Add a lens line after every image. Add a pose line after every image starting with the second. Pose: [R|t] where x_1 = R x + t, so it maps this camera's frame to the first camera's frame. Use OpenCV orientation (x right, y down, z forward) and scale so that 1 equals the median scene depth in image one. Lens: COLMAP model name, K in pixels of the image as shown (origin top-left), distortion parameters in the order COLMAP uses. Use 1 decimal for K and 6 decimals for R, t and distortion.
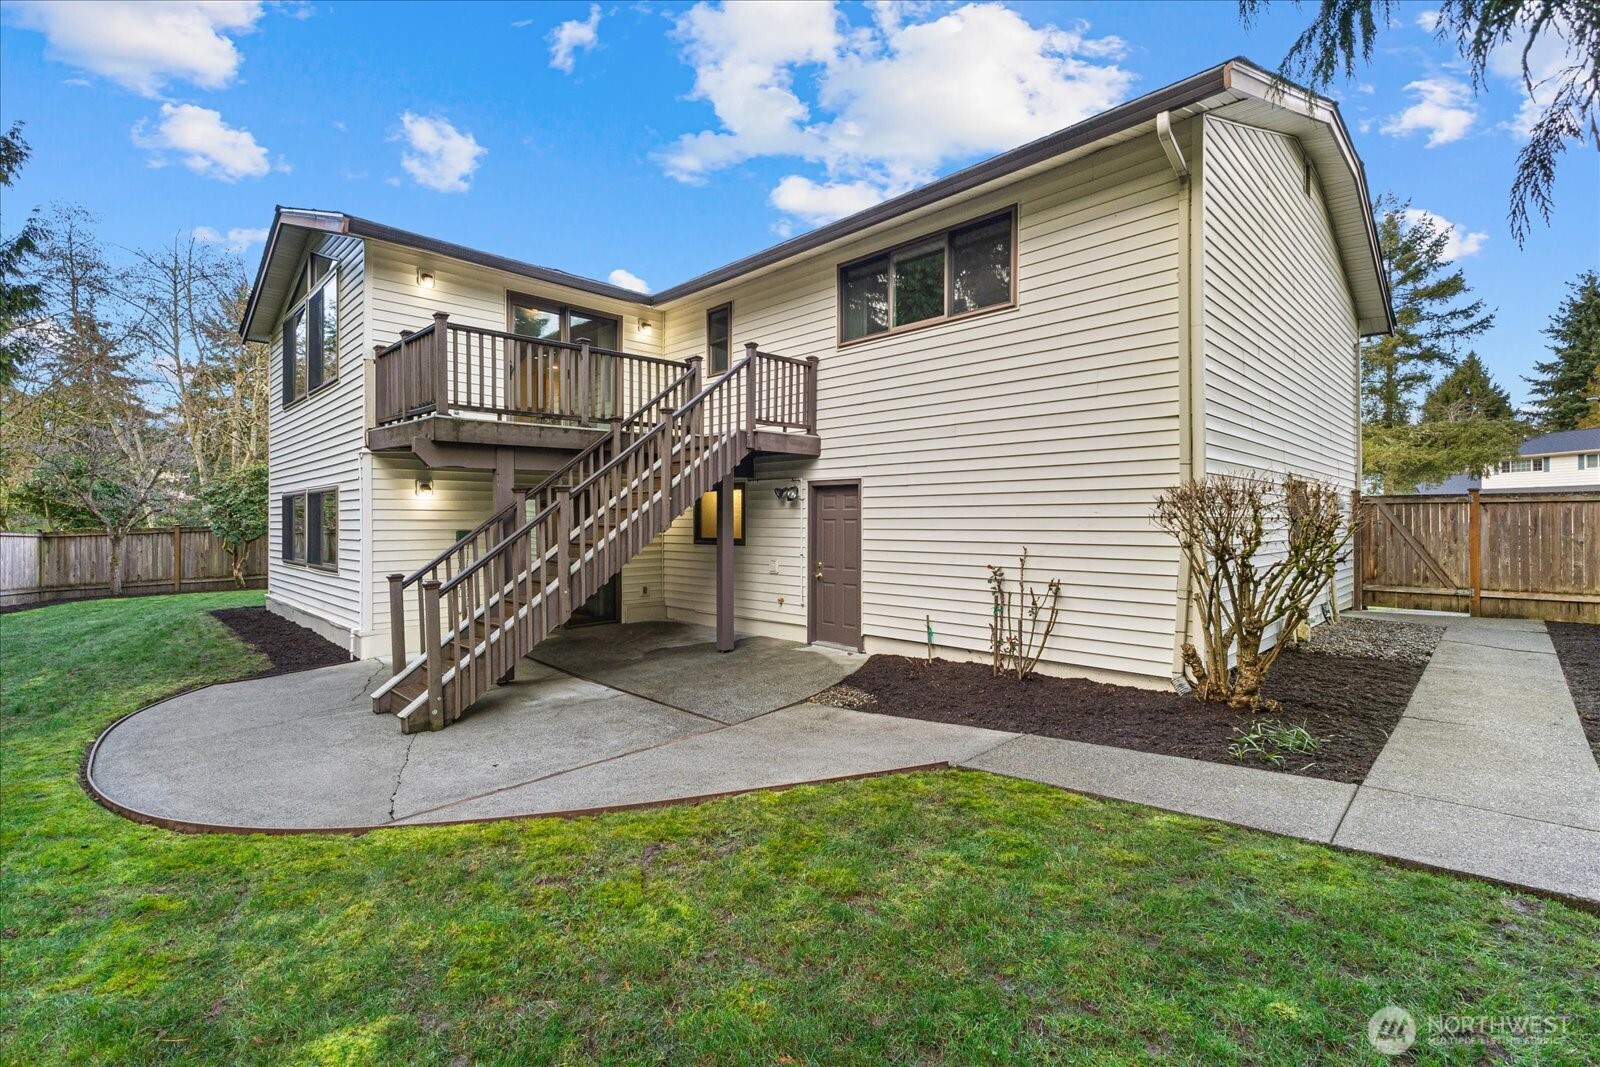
lens RADIAL K [[707.9, 0, 793.5], [0, 707.9, 525.8], [0, 0, 1]] dist [-0.001162, -0.000129]
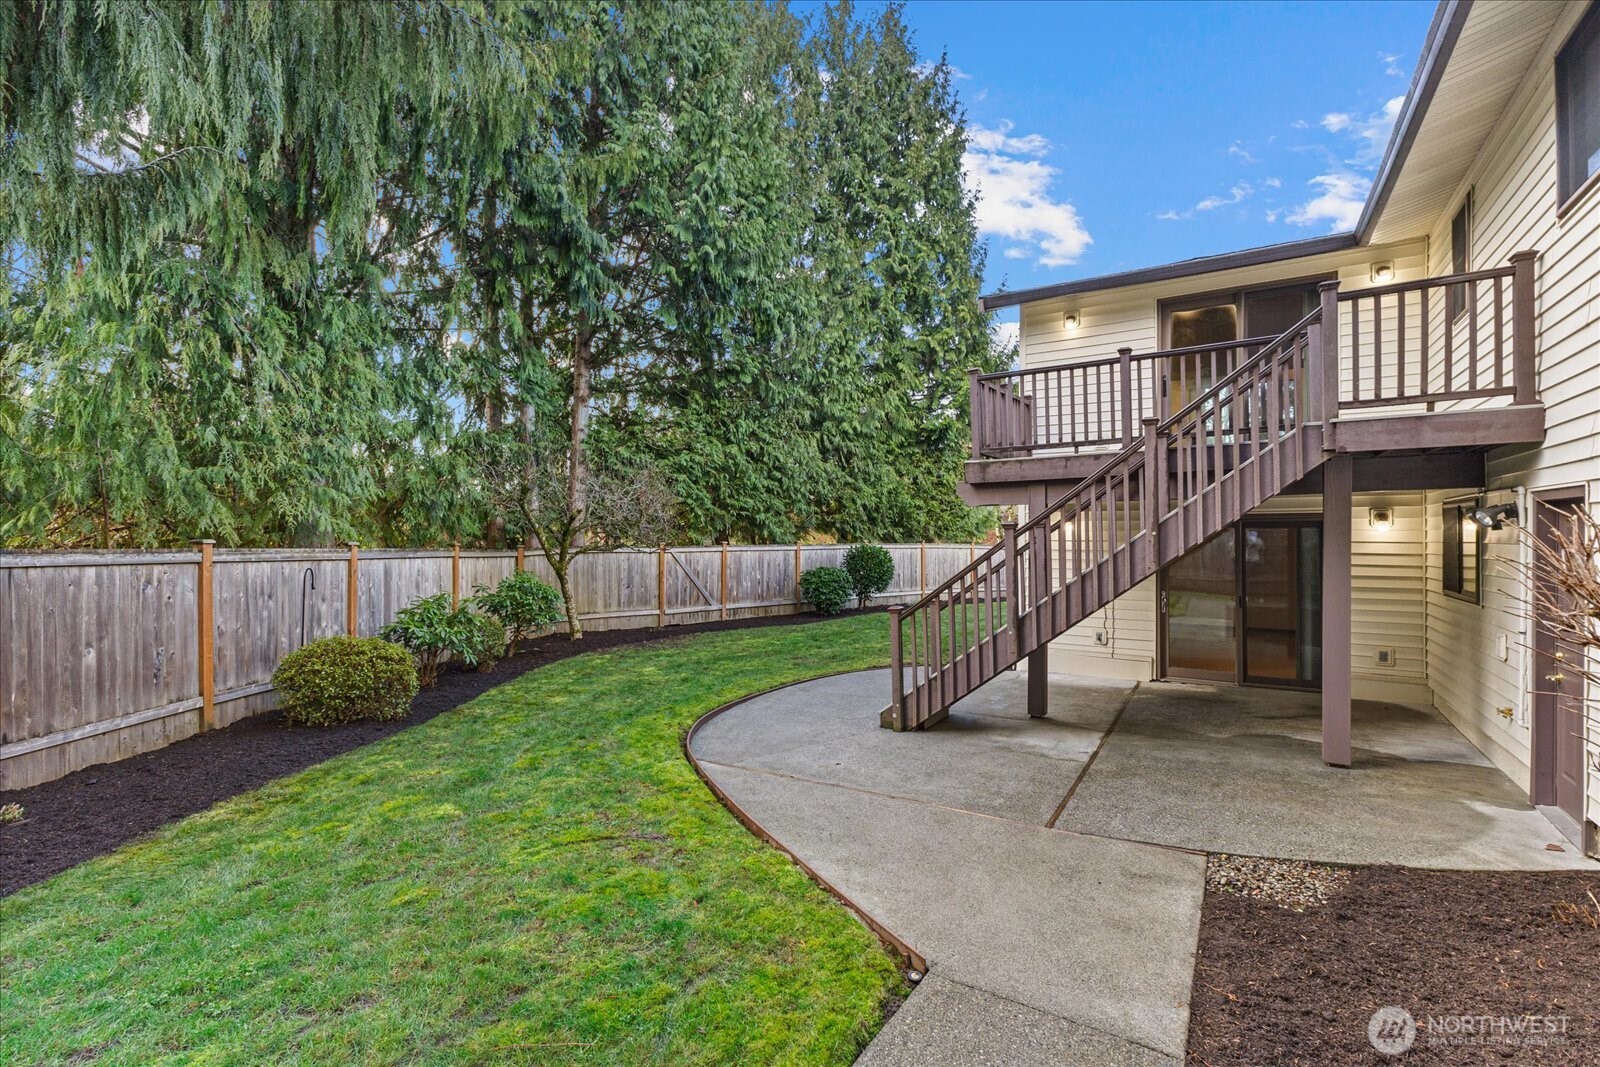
lens RADIAL K [[707.9, 0, 796.7], [0, 707.9, 534.6], [0, 0, 1]] dist [-0.001162, -0.000129]
pose [[0.227893, 0.003100, -0.973681, 0.528496], [-0.005598, 0.999983, 0.001874, -0.039202], [0.973670, 0.005024, 0.227907, 0.468576]]
